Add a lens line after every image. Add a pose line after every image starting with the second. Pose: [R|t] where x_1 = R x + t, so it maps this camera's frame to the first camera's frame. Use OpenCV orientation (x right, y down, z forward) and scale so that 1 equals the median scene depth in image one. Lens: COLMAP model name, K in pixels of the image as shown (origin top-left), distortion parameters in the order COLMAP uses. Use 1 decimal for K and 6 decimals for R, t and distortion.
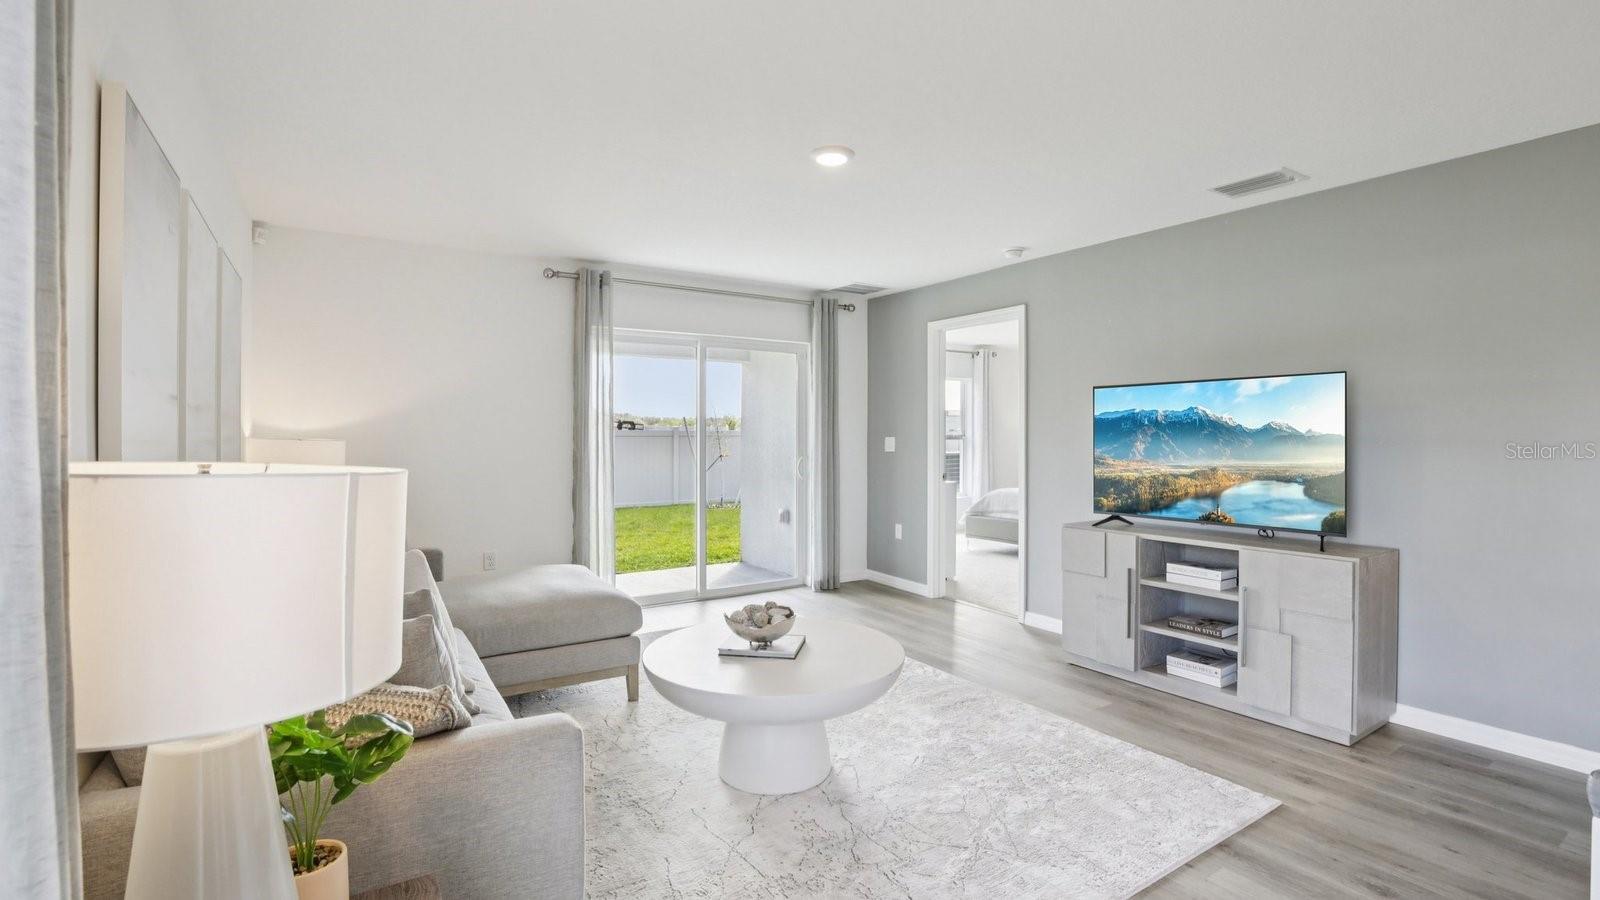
lens RADIAL K [[735.1, 0, 814.7], [0, 735.1, 442.6], [0, 0, 1]] dist [-0.036553, 0.006672]
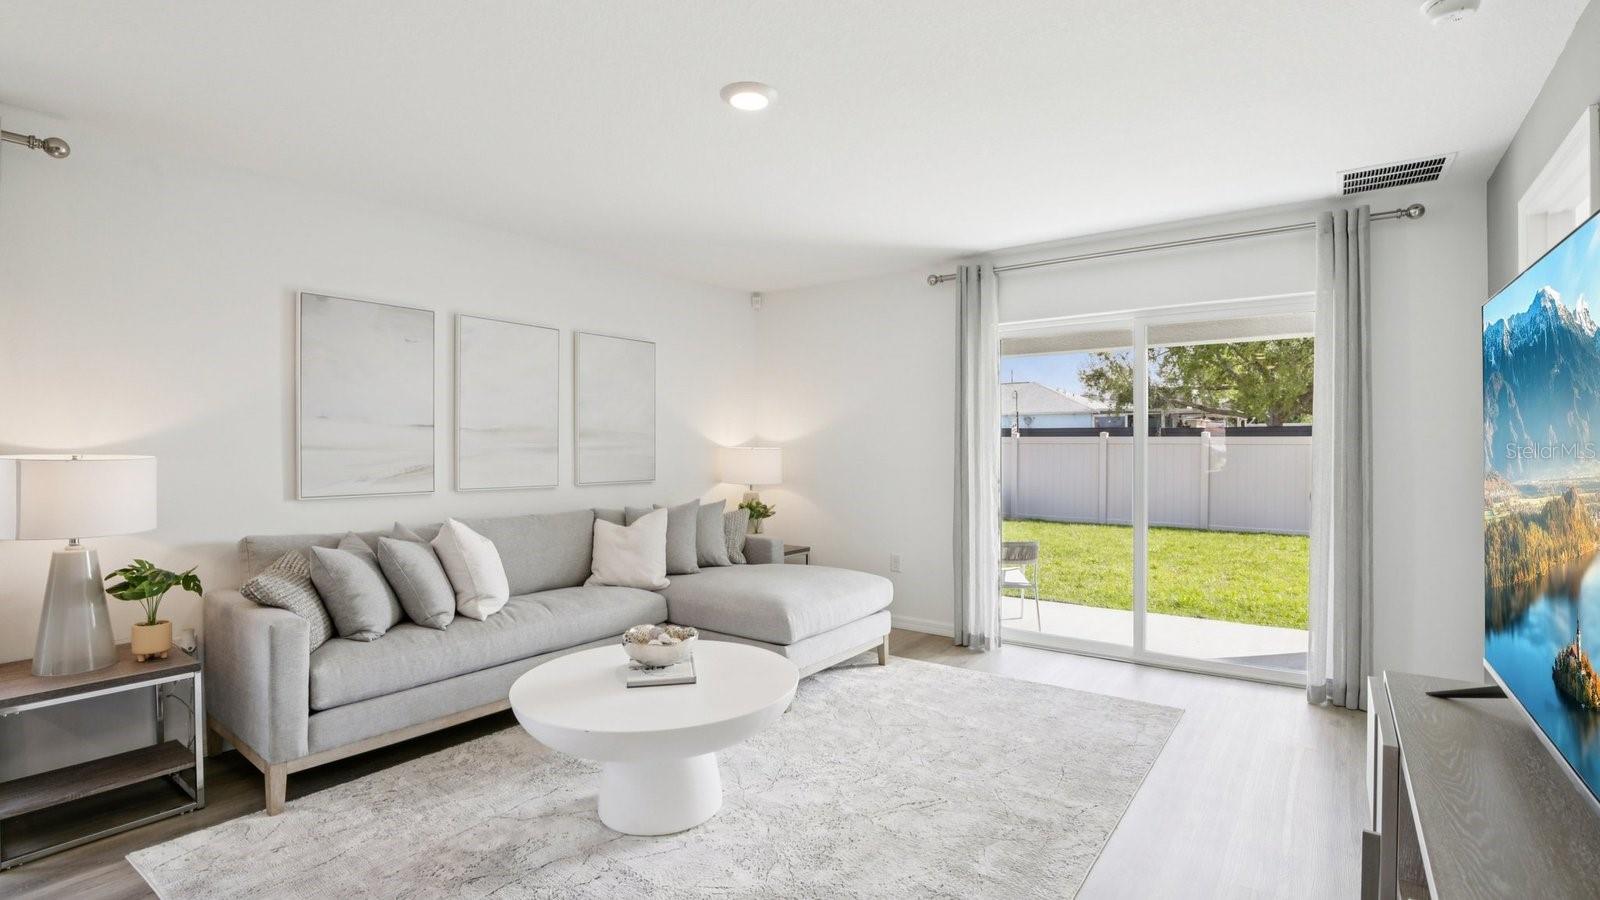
lens RADIAL K [[735.1, 0, 808.0], [0, 735.1, 450.7], [0, 0, 1]] dist [-0.036553, 0.006672]
pose [[0.346431, 0.007707, -0.938044, 0.692573], [-0.008000, 0.999954, 0.005261, -0.006610], [0.938041, 0.005682, 0.346477, 0.677602]]
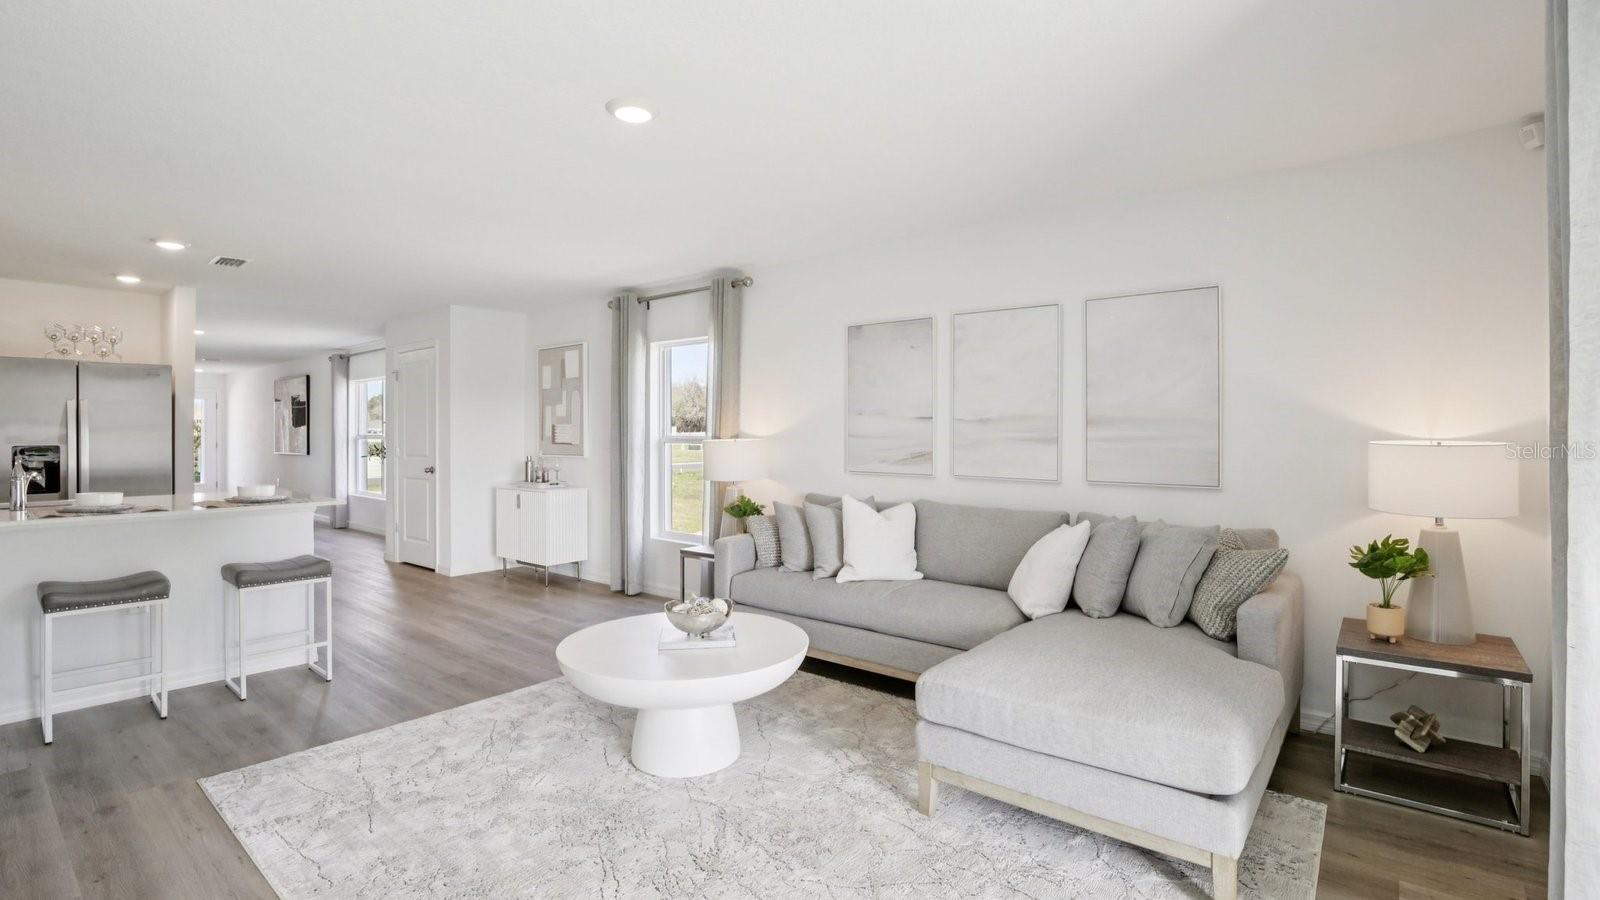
lens RADIAL K [[735.1, 0, 812.8], [0, 735.1, 433.8], [0, 0, 1]] dist [-0.036553, 0.006672]
pose [[-0.954372, 0.000735, -0.298618, 0.068017], [-0.002448, 0.999944, 0.010283, -0.018291], [0.298609, 0.010545, -0.954317, 1.624534]]
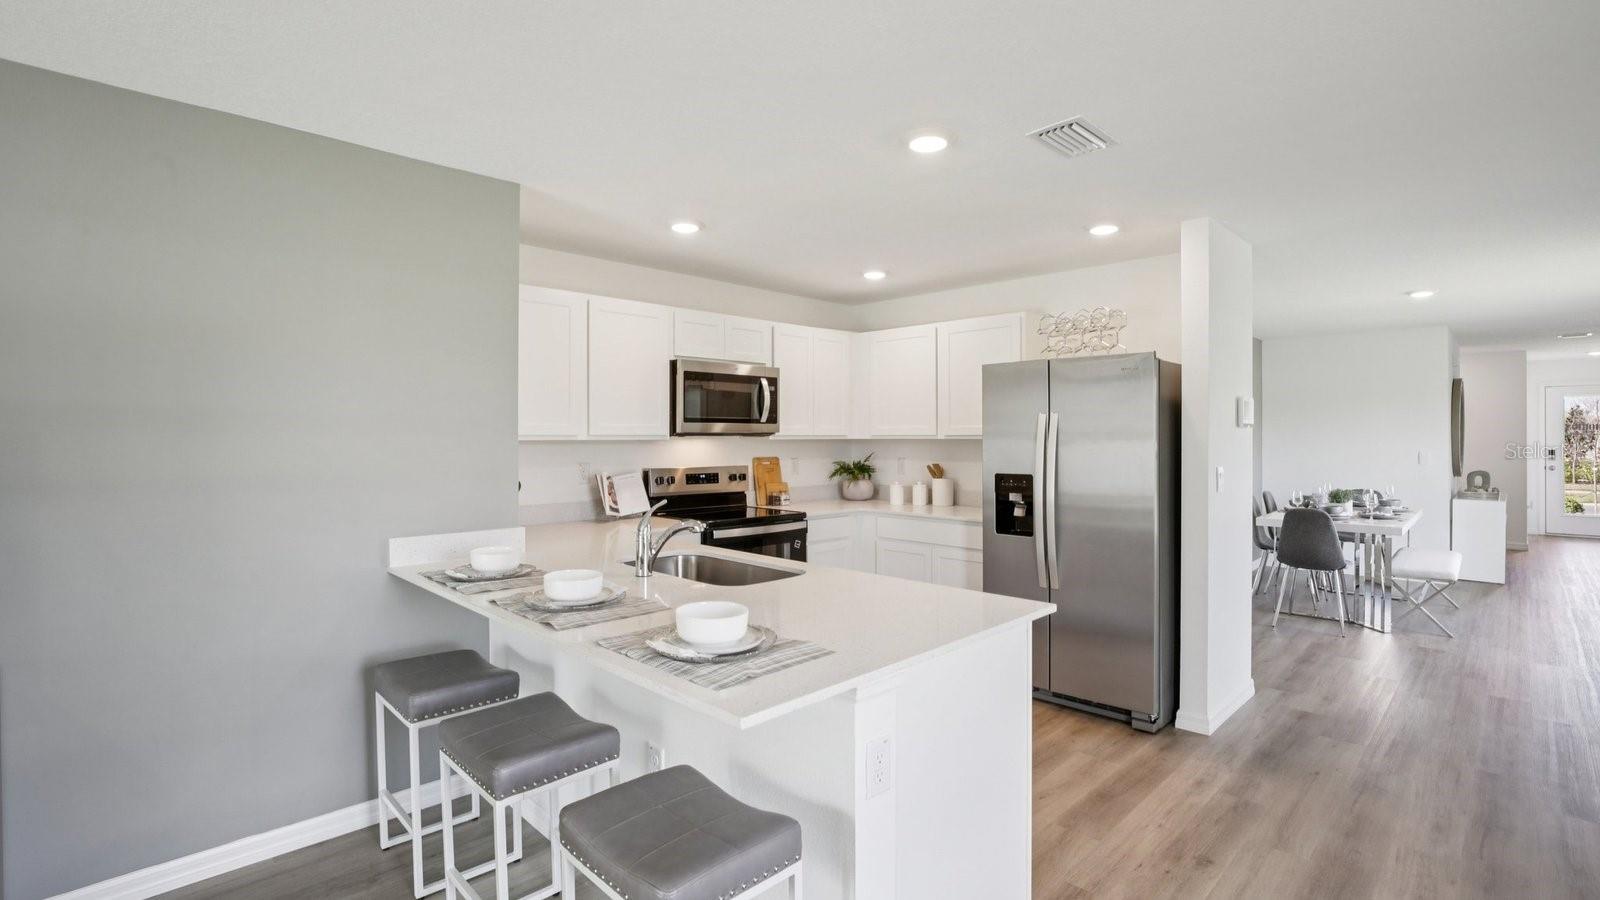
lens RADIAL K [[735.1, 0, 811.8], [0, 735.1, 432.8], [0, 0, 1]] dist [-0.036553, 0.006672]
pose [[-0.205834, 0.005544, 0.978571, 0.062025], [0.010397, 0.999940, -0.003478, -0.038590], [-0.978532, 0.009458, -0.205880, 0.397381]]
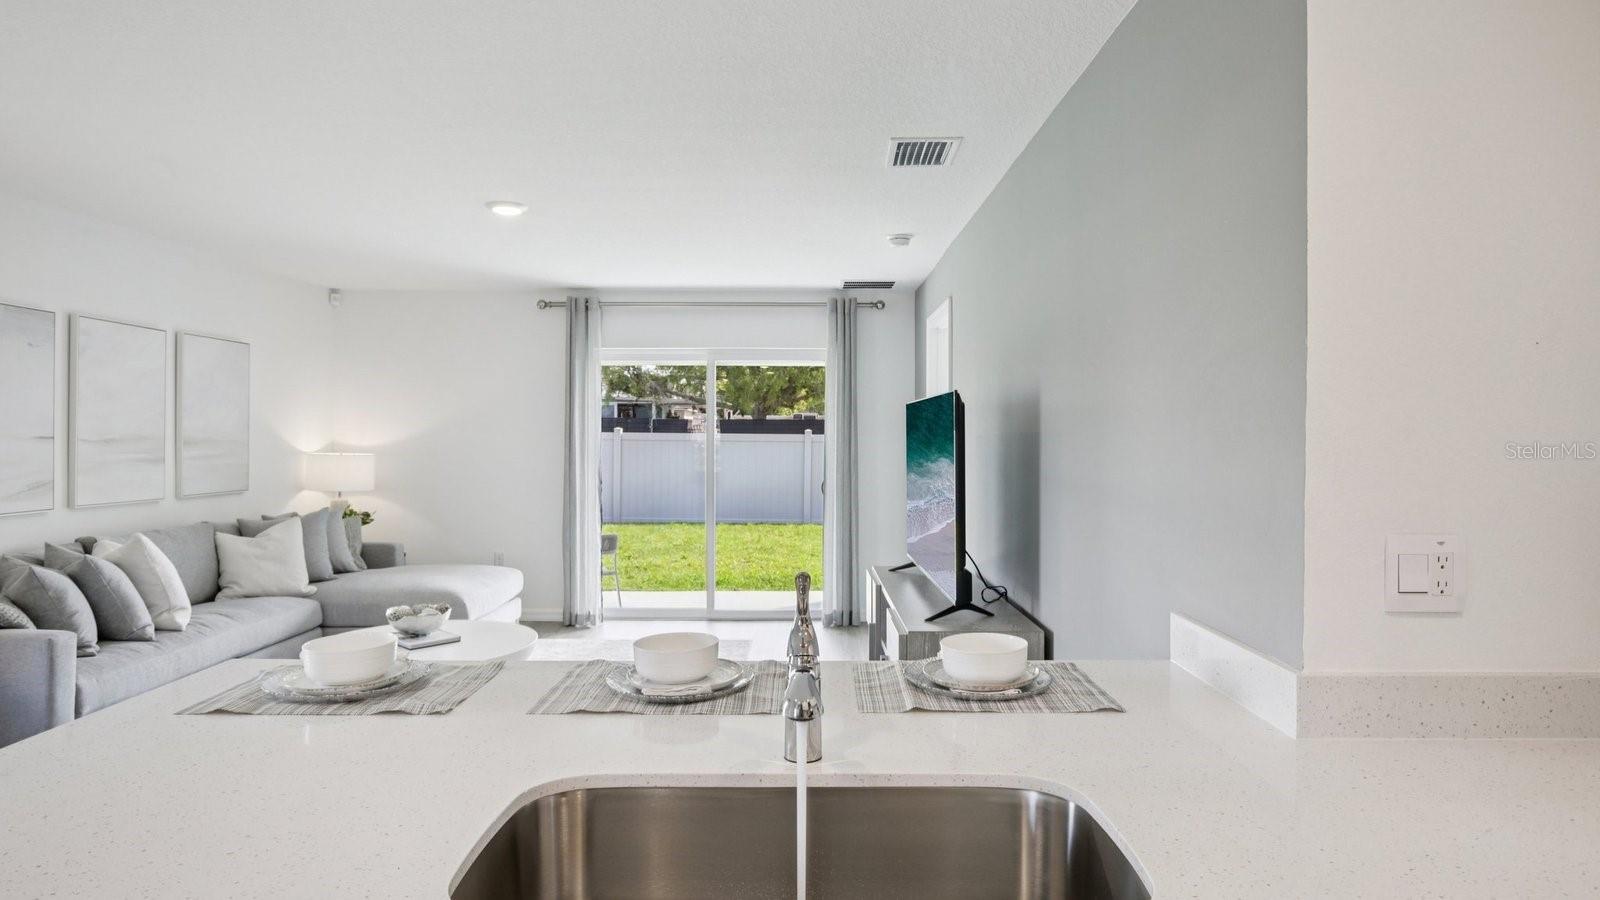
lens RADIAL K [[915.8, 0, 809.2], [0, 915.8, 443.5], [0, 0, 1]] dist [-0.016913, 0.001328]
pose [[0.835308, 0.008511, -0.549716, 1.007344], [-0.009158, 0.999957, 0.001565, -0.035698], [0.549705, 0.003727, 0.835350, 0.084975]]
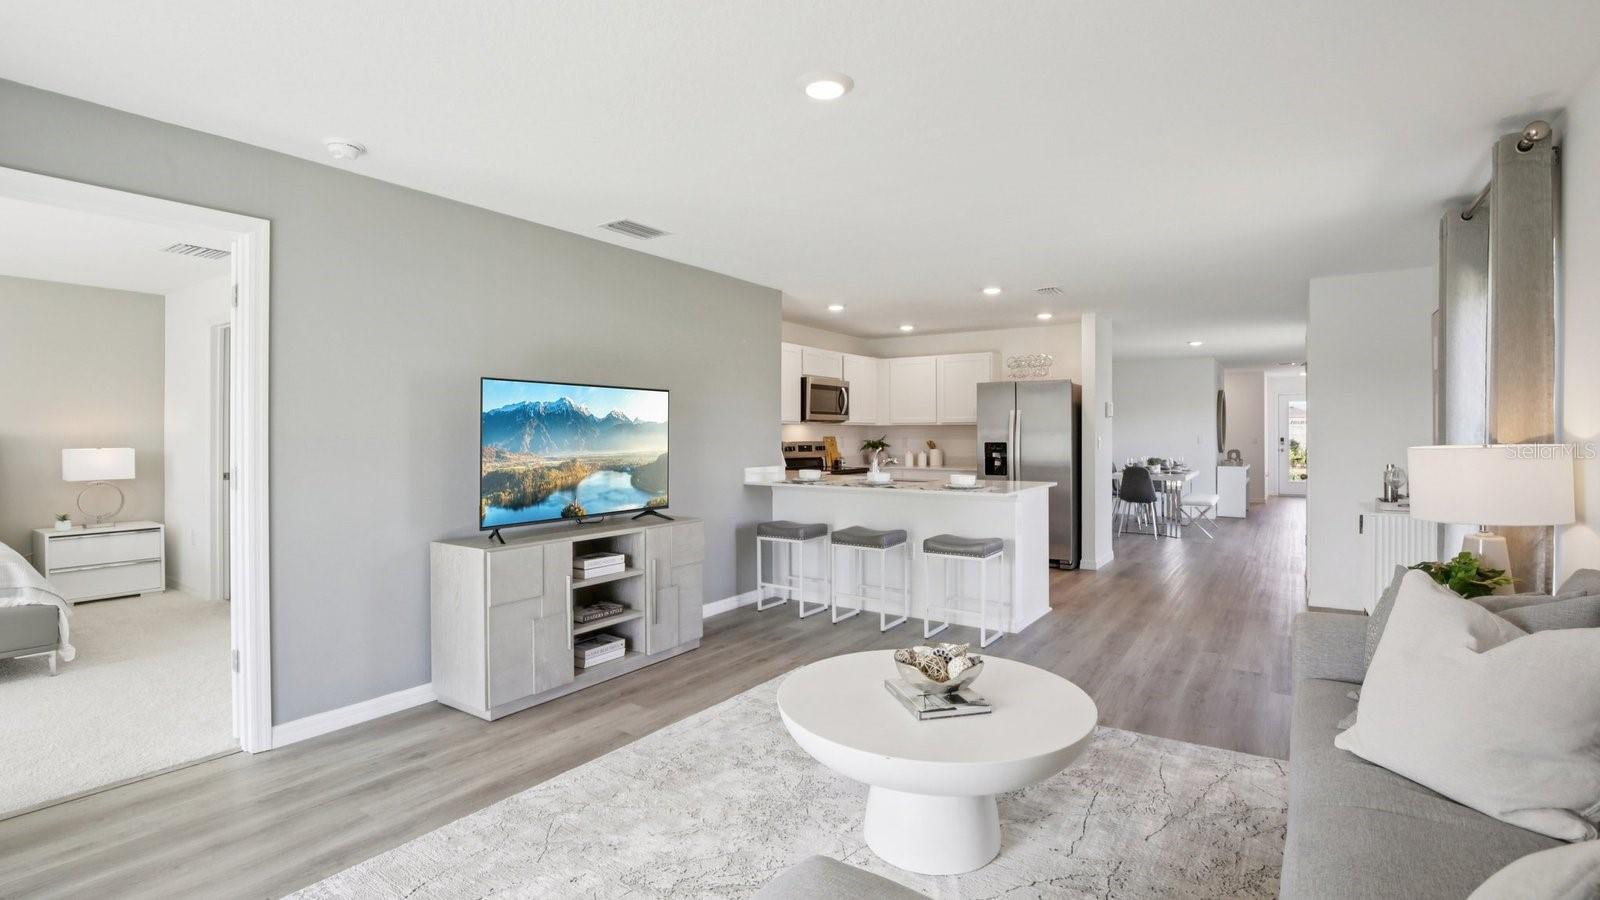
lens RADIAL K [[735.1, 0, 818.0], [0, 735.1, 423.4], [0, 0, 1]] dist [-0.036553, 0.006672]
pose [[-0.397599, 0.013575, 0.917459, -0.609847], [0.008773, 0.999901, -0.010993, -0.012070], [-0.917517, 0.003678, -0.397679, 1.149485]]
